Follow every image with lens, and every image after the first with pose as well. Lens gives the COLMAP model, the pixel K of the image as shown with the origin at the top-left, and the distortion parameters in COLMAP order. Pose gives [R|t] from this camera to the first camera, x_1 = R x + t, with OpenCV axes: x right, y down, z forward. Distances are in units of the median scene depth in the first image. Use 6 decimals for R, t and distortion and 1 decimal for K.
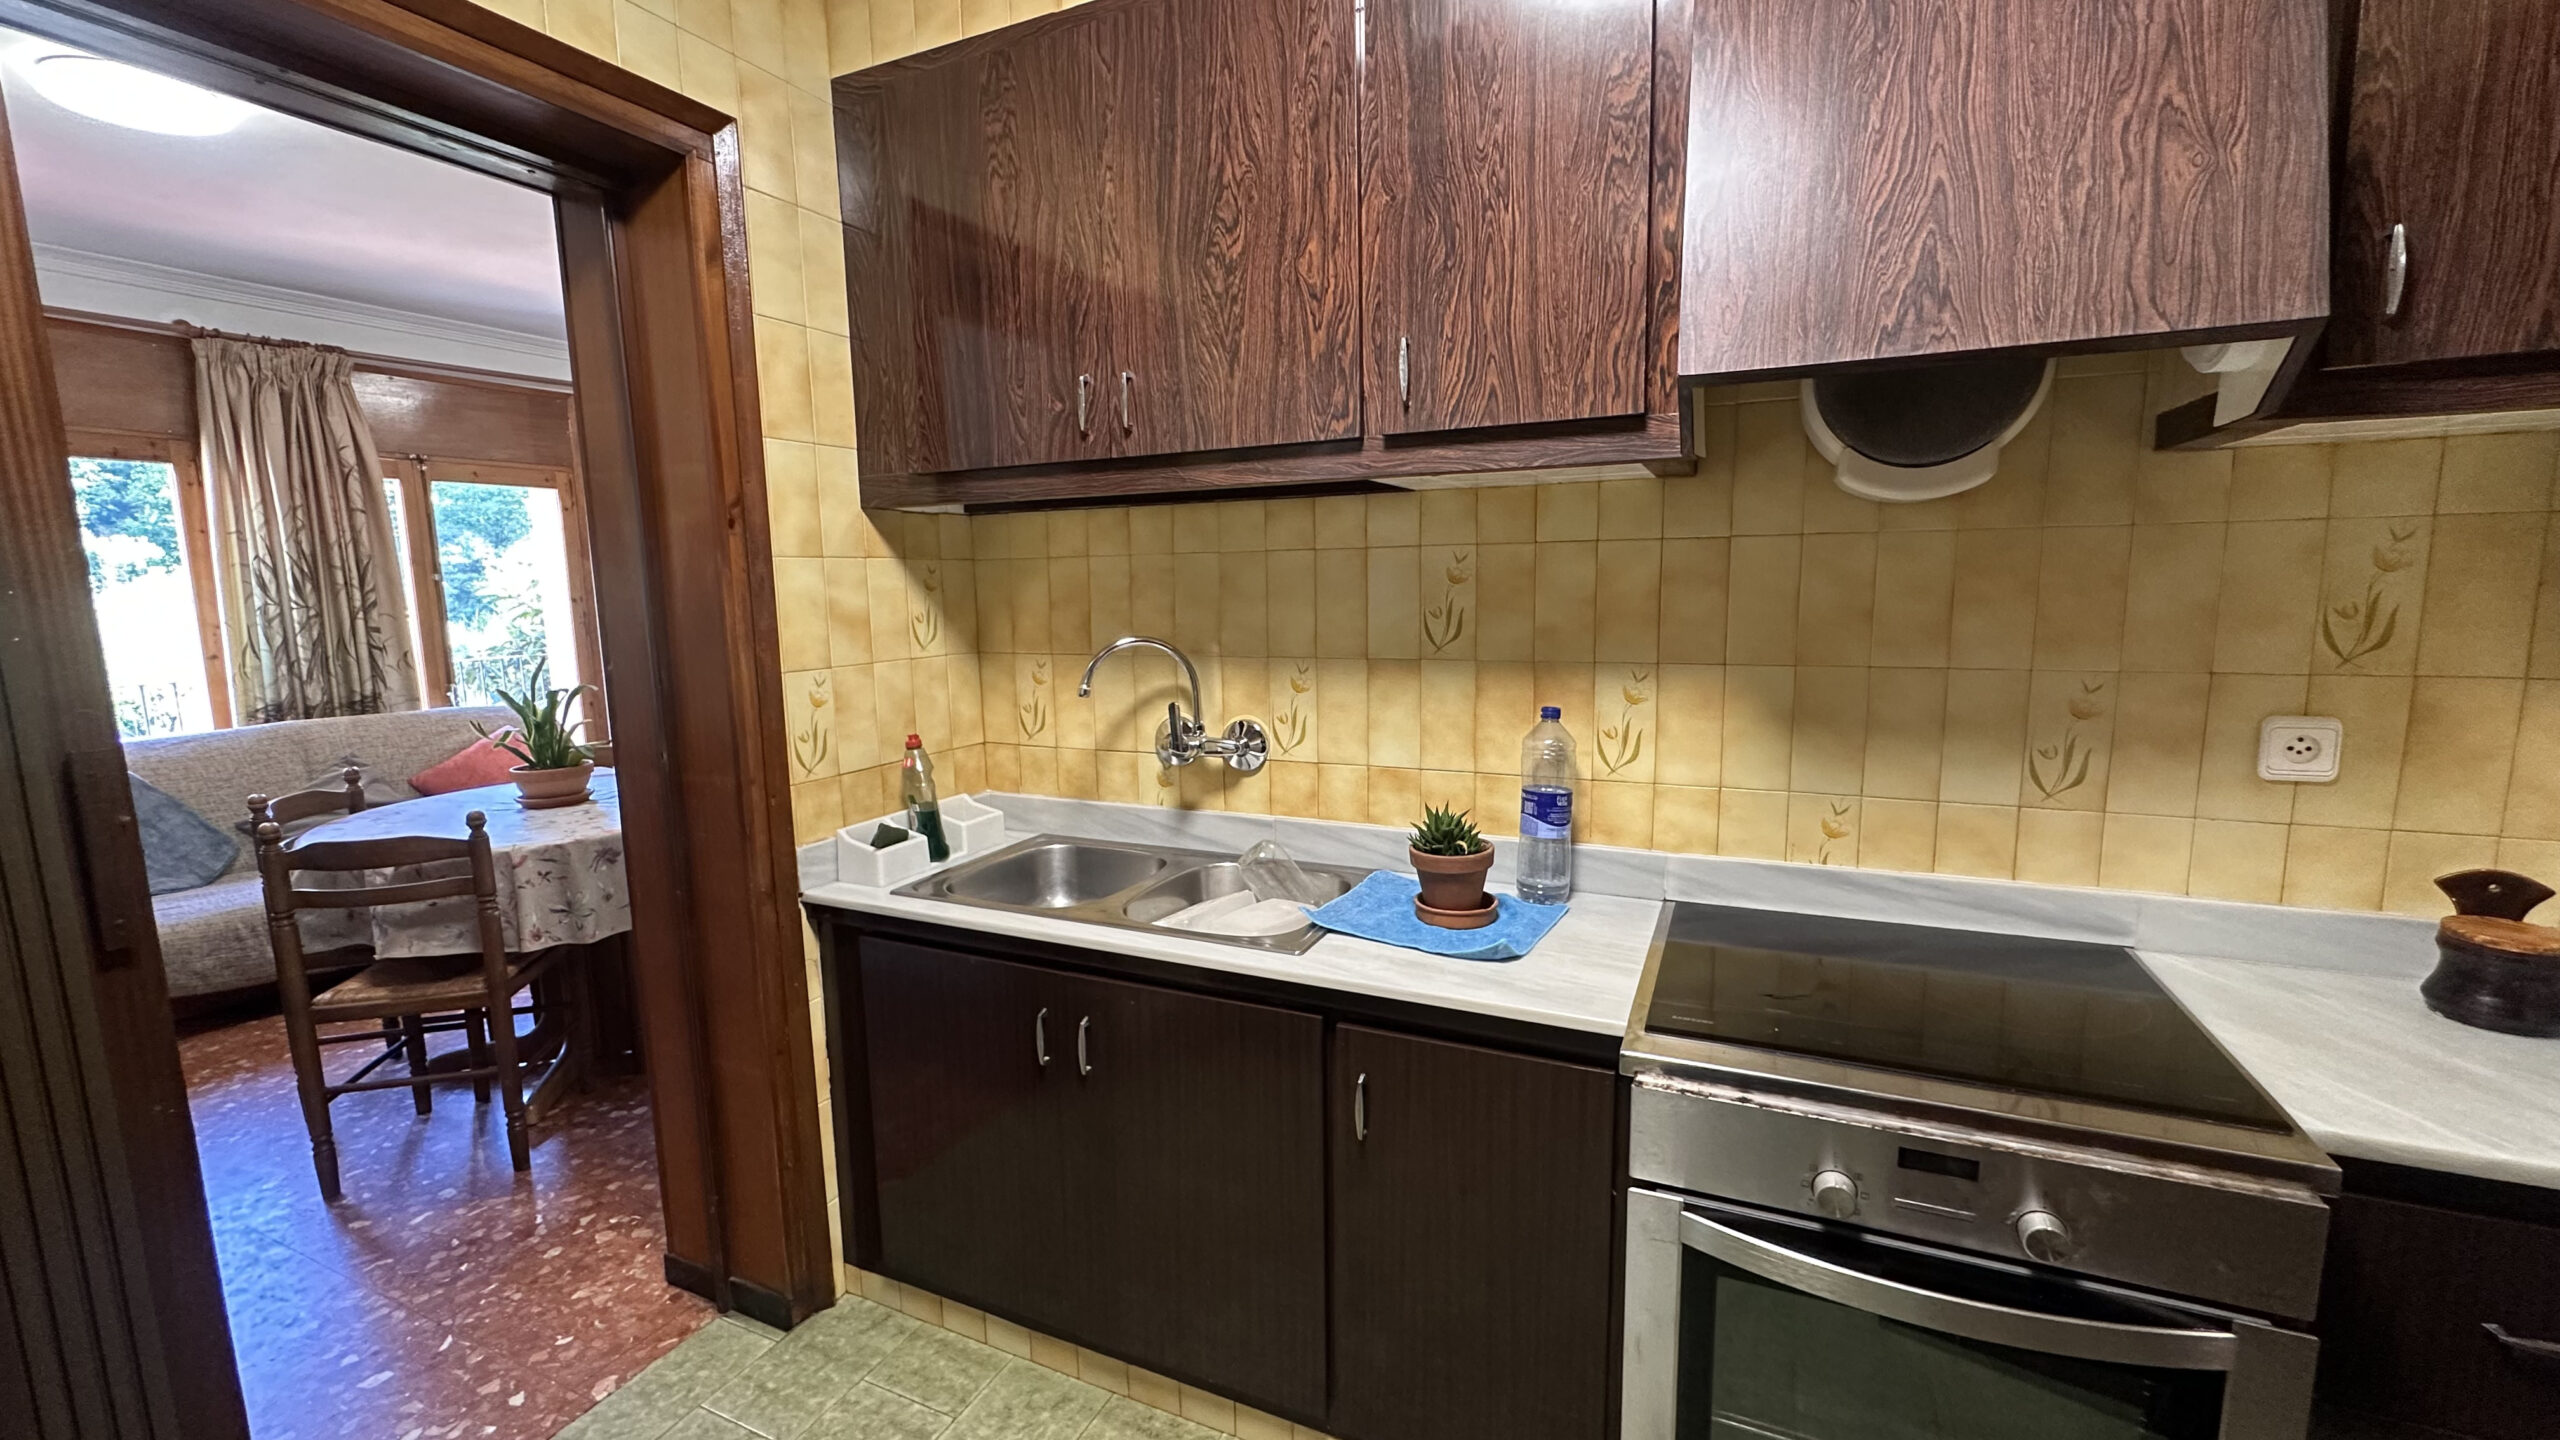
lens RADIAL K [[1022.5, 0, 1279.7], [0, 1022.5, 719.3], [0, 0, 1]] dist [-0.000321, 0.000189]
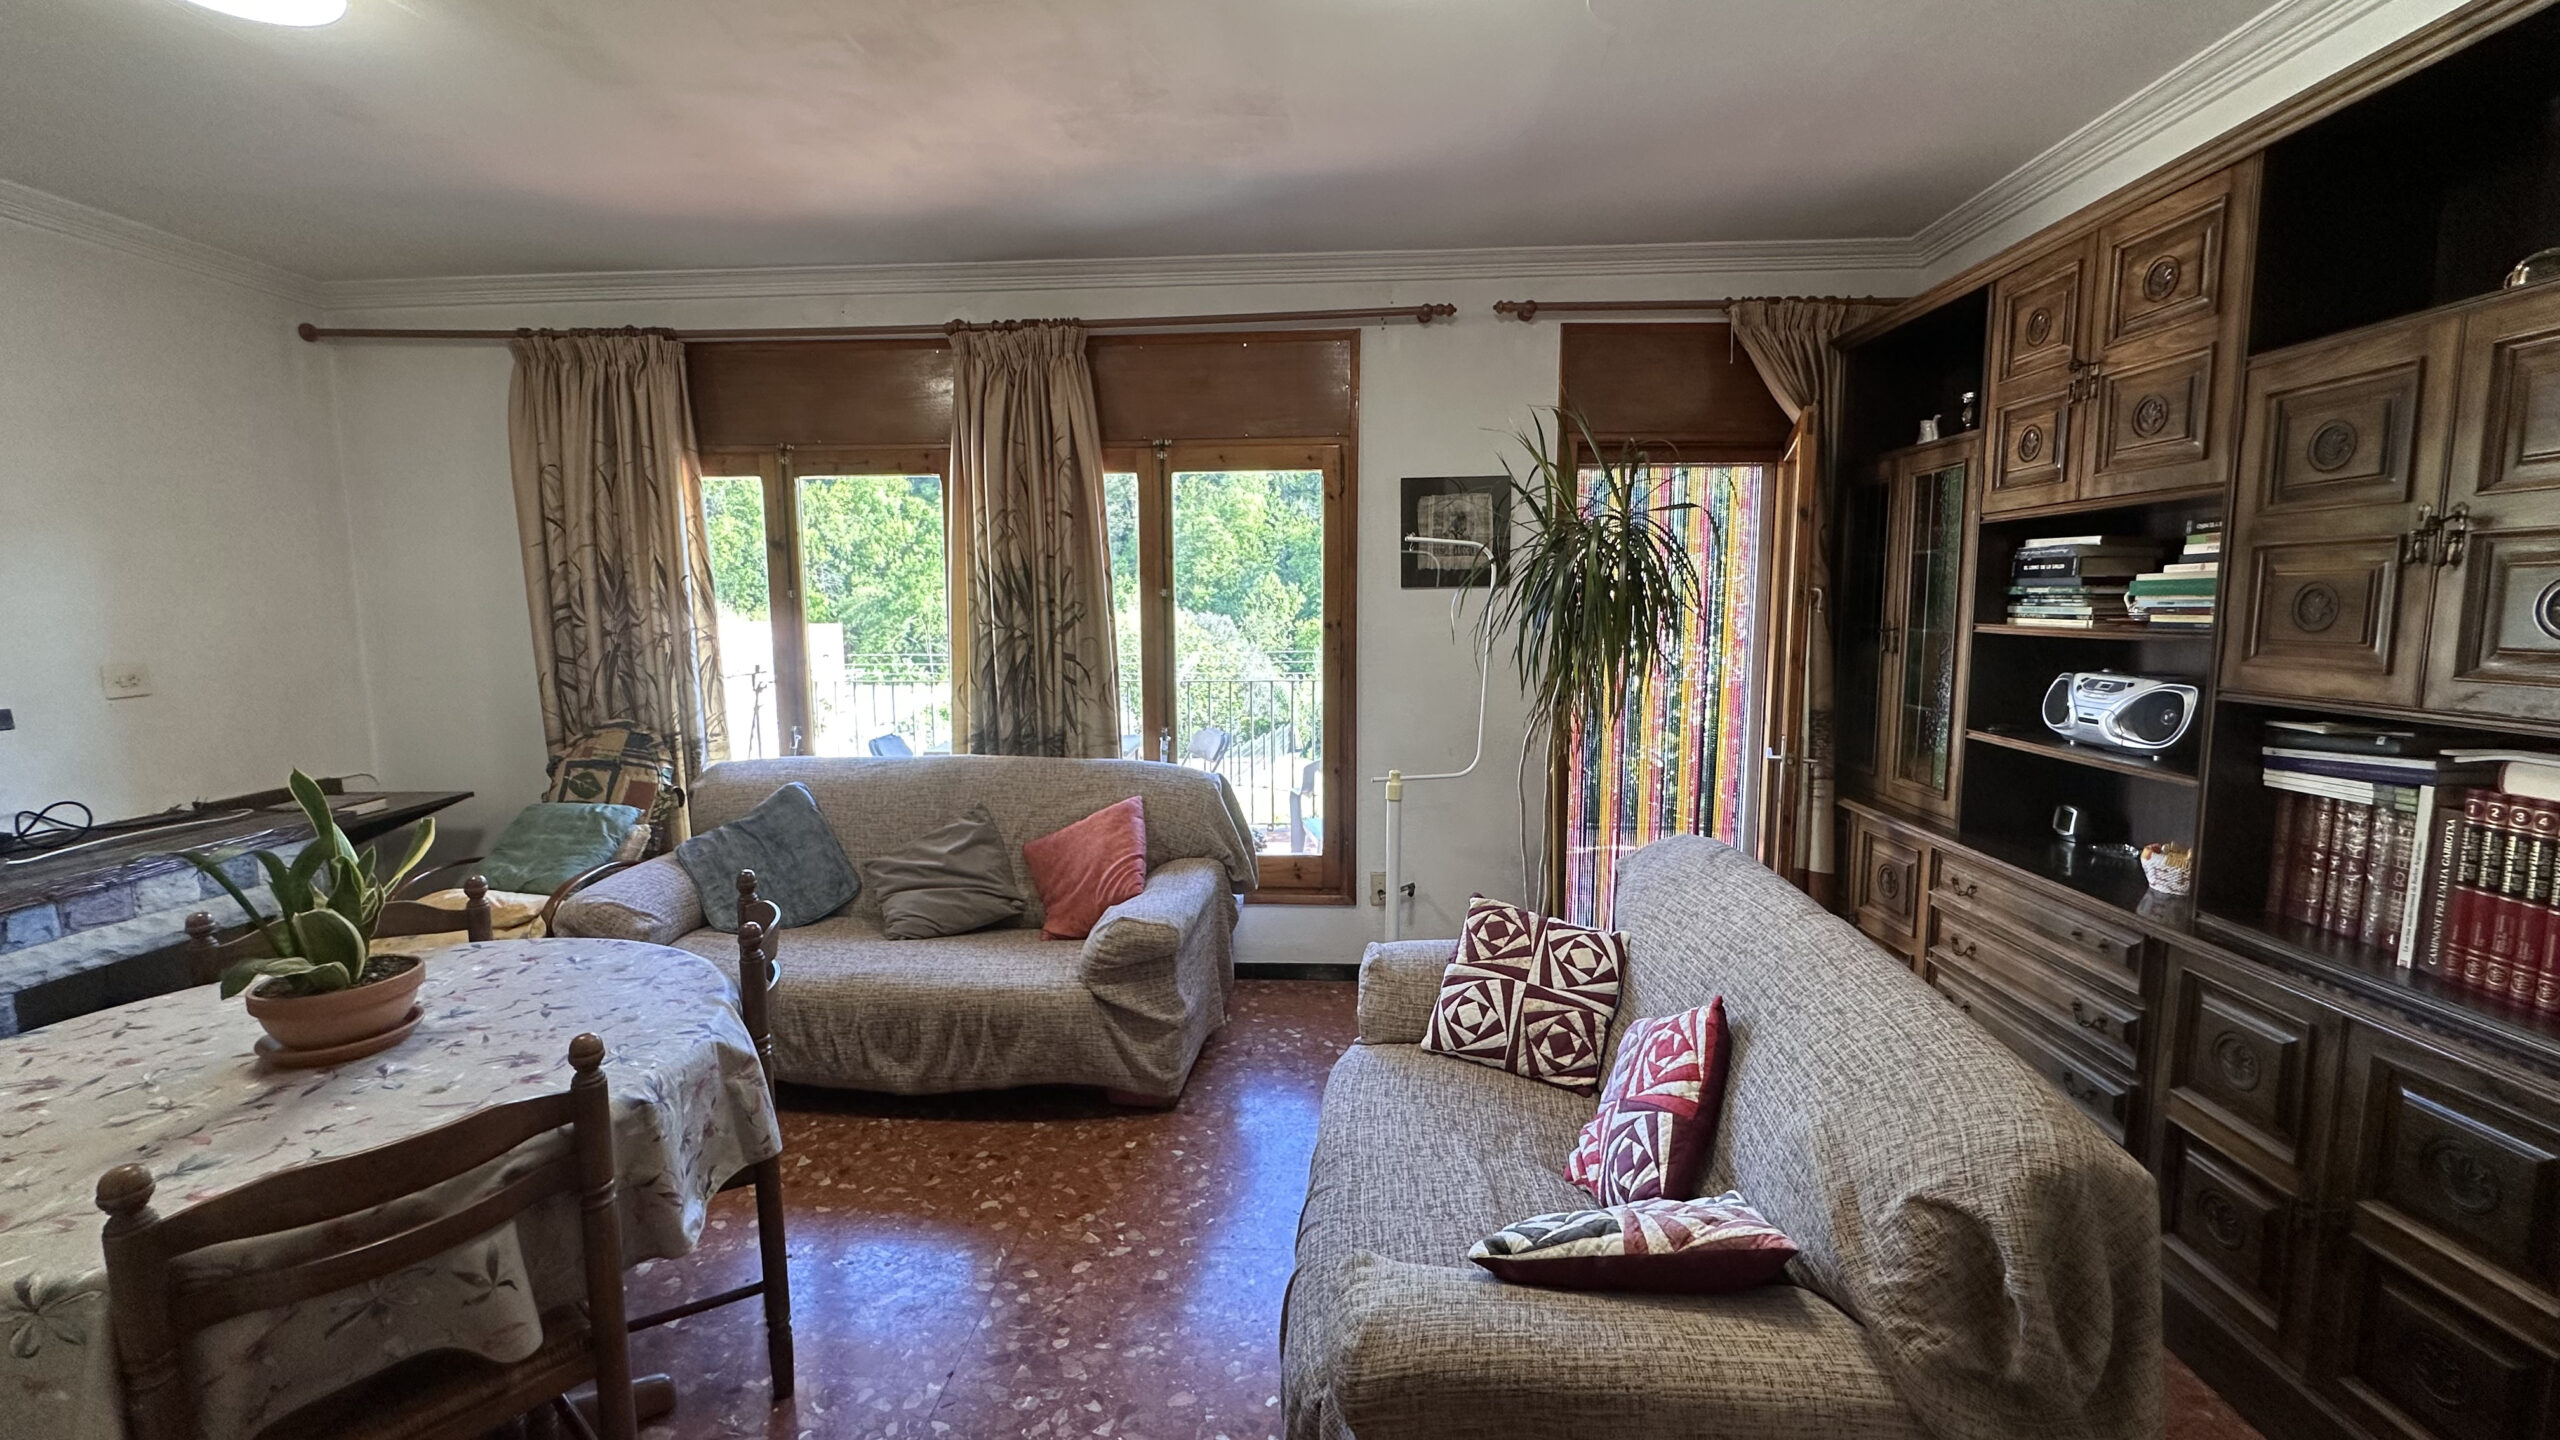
lens RADIAL K [[1022.5, 0, 1281.5], [0, 1022.5, 718.5], [0, 0, 1]] dist [-0.000321, 0.000189]
pose [[0.365440, 0.120309, -0.923027, -0.119538], [-0.128150, 0.988673, 0.078129, -0.308051], [0.921972, 0.089734, 0.376718, 2.100237]]
